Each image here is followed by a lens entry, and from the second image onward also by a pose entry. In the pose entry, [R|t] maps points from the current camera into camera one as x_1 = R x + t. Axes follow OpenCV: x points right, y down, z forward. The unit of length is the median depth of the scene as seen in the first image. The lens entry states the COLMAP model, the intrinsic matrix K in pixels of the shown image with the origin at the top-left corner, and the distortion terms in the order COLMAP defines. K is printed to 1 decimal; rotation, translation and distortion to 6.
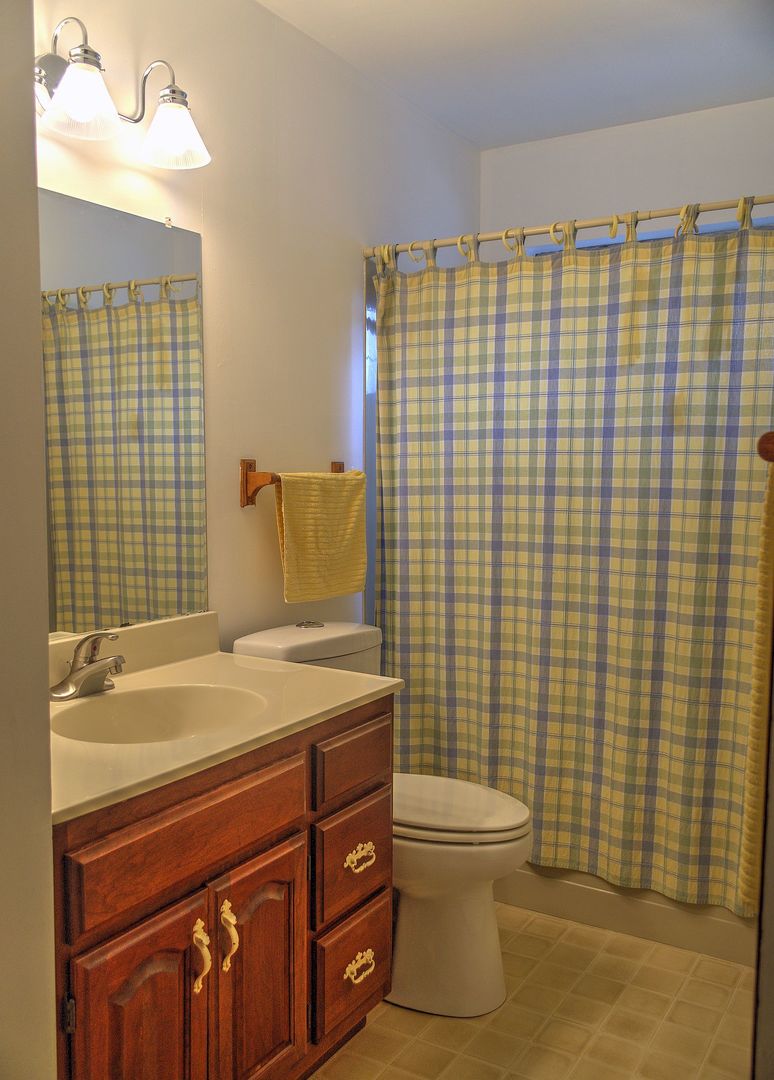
lens RADIAL K [[950.4, 0, 387.2], [0, 950.4, 542.8], [0, 0, 1]] dist [0.043590, -0.011049]
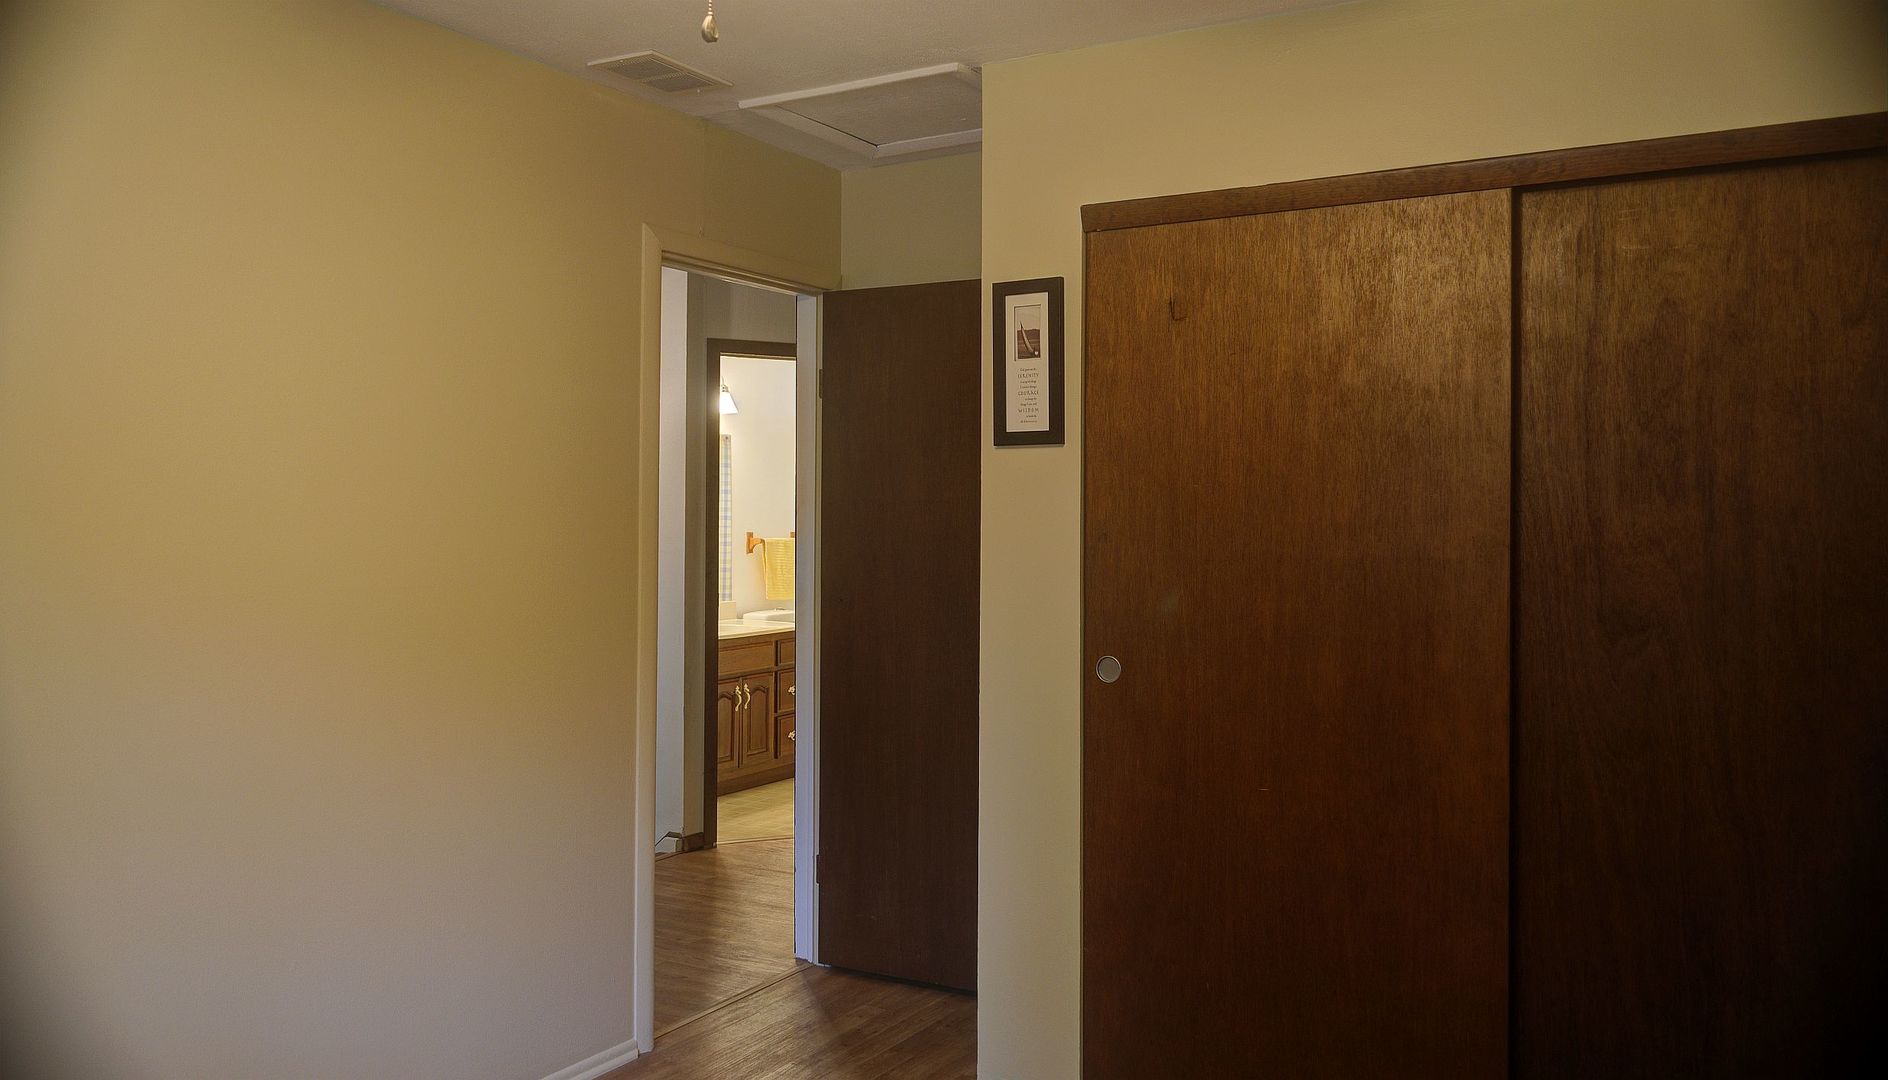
lens RADIAL K [[1453.5, 0, 943.5], [0, 1453.5, 533.4], [0, 0, 1]] dist [0.001211, 0.000032]
pose [[0.999941, -0.001254, 0.010776, 0.346032], [0.001959, 0.997841, -0.065652, 0.178845], [-0.010670, 0.065670, 0.997784, -3.083008]]
